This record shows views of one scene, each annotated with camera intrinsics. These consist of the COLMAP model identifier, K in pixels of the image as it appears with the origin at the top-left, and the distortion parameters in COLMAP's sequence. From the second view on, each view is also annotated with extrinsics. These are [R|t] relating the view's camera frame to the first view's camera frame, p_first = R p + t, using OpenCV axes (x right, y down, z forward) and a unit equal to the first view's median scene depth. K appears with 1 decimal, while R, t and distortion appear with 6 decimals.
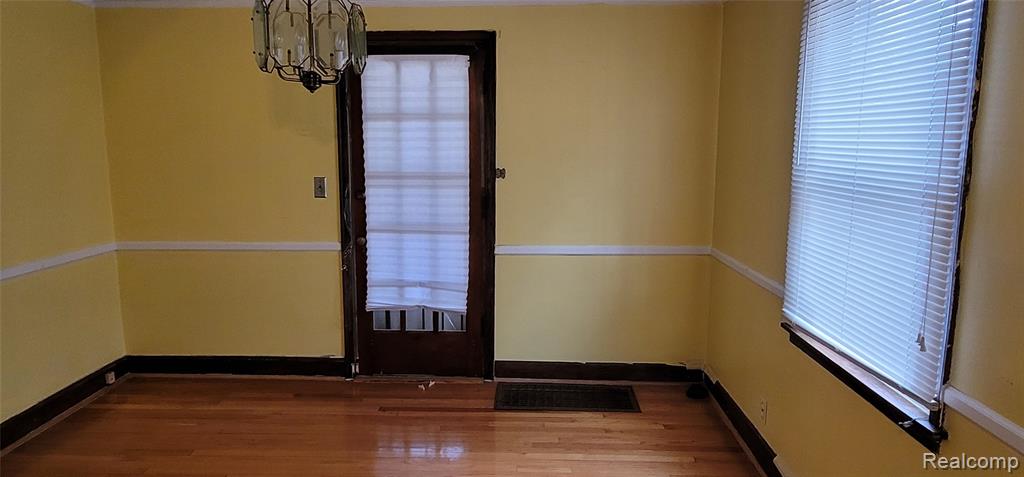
lens RADIAL K [[644.7, 0, 504.0], [0, 644.7, 236.5], [0, 0, 1]] dist [-0.007775, -0.001059]
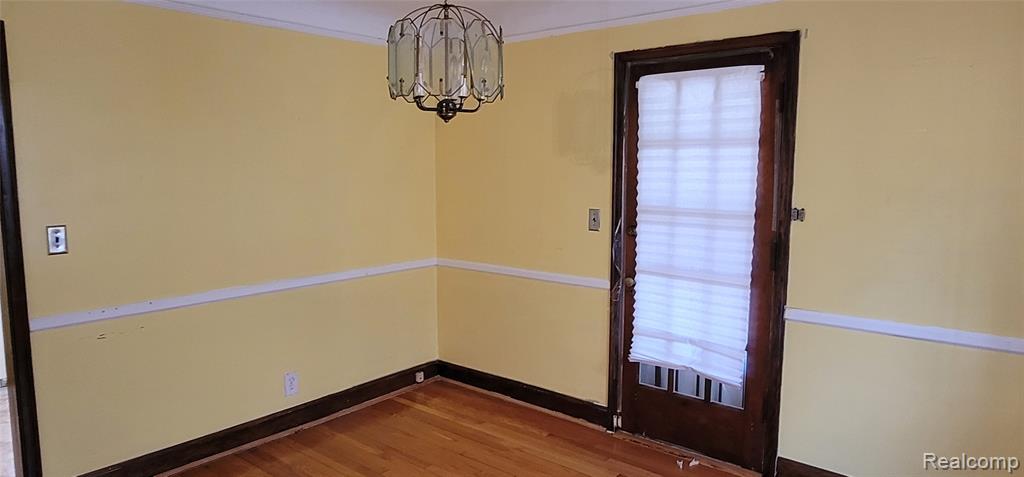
lens RADIAL K [[644.7, 0, 497.0], [0, 644.7, 235.7], [0, 0, 1]] dist [-0.007775, -0.001059]
pose [[0.782862, 0.068937, -0.618365, 0.186456], [-0.093354, 0.995607, -0.007196, -0.033985], [0.615152, 0.063360, 0.785858, 0.181272]]
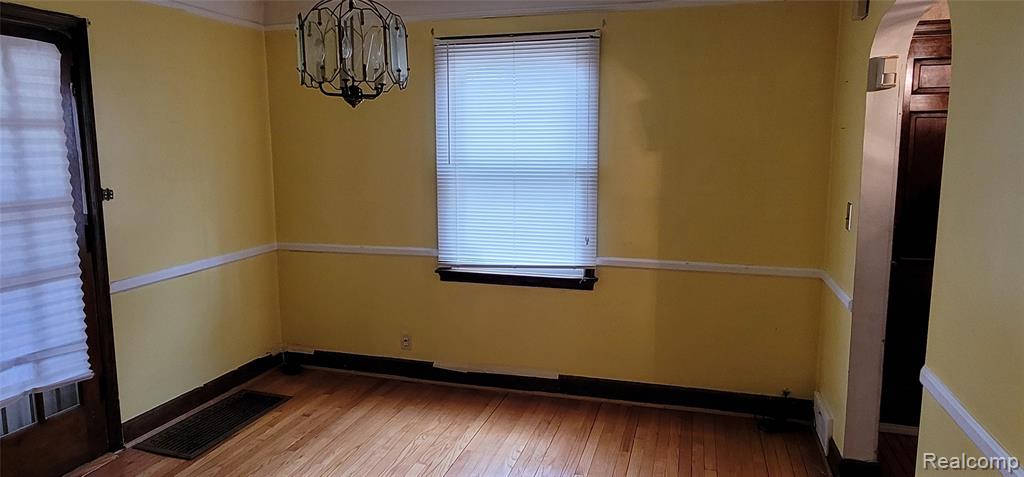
lens RADIAL K [[644.7, 0, 519.3], [0, 644.7, 237.3], [0, 0, 1]] dist [-0.007775, -0.001059]
pose [[0.243574, -0.147127, 0.958658, -0.659655], [0.152450, 0.981948, 0.111967, -0.055183], [-0.957826, 0.118875, 0.261607, 0.288400]]
